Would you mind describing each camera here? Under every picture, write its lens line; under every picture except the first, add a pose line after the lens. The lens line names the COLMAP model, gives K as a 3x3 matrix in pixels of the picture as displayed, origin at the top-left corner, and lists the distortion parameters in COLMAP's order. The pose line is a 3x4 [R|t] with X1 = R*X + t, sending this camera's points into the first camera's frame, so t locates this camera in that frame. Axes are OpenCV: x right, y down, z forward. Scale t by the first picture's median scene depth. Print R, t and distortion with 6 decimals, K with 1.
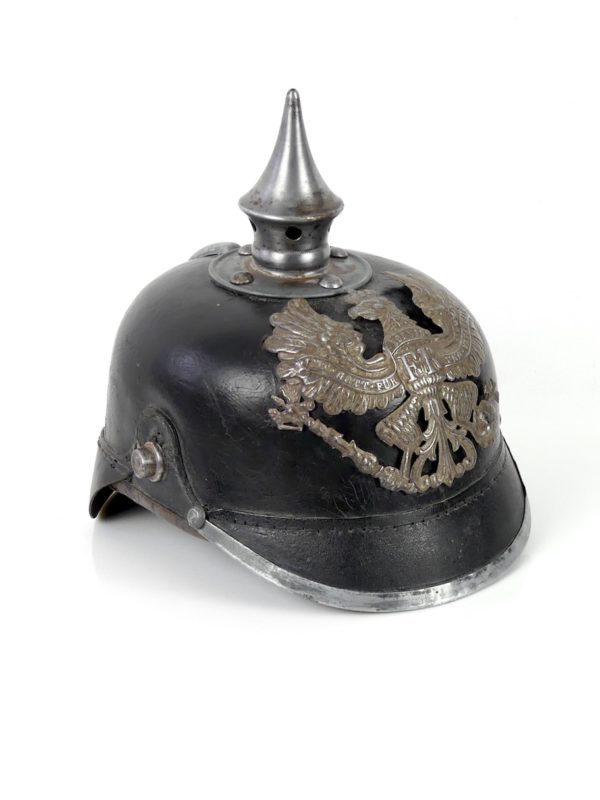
lens RADIAL K [[1834.2, 0, 299.7], [0, 1834.2, 434.7], [0, 0, 1]] dist [0.316319, 0.026453]
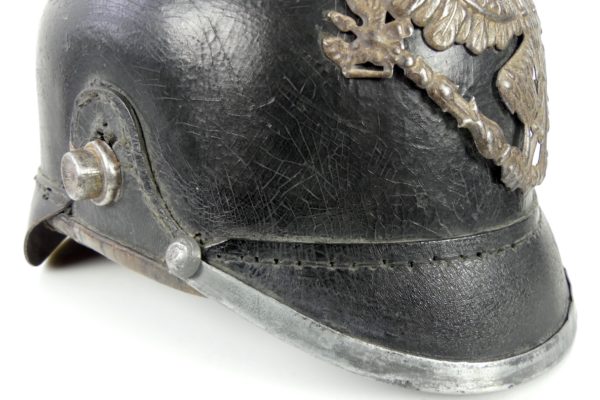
lens RADIAL K [[493.8, 0, 300.0], [0, 493.8, 200.0], [0, 0, 1]] dist [-0.034046, -0.002562]
pose [[0.958115, -0.053059, 0.281425, -0.062877], [0.065848, 0.997174, -0.036179, 0.034927], [-0.278710, 0.053195, 0.958901, 0.839024]]
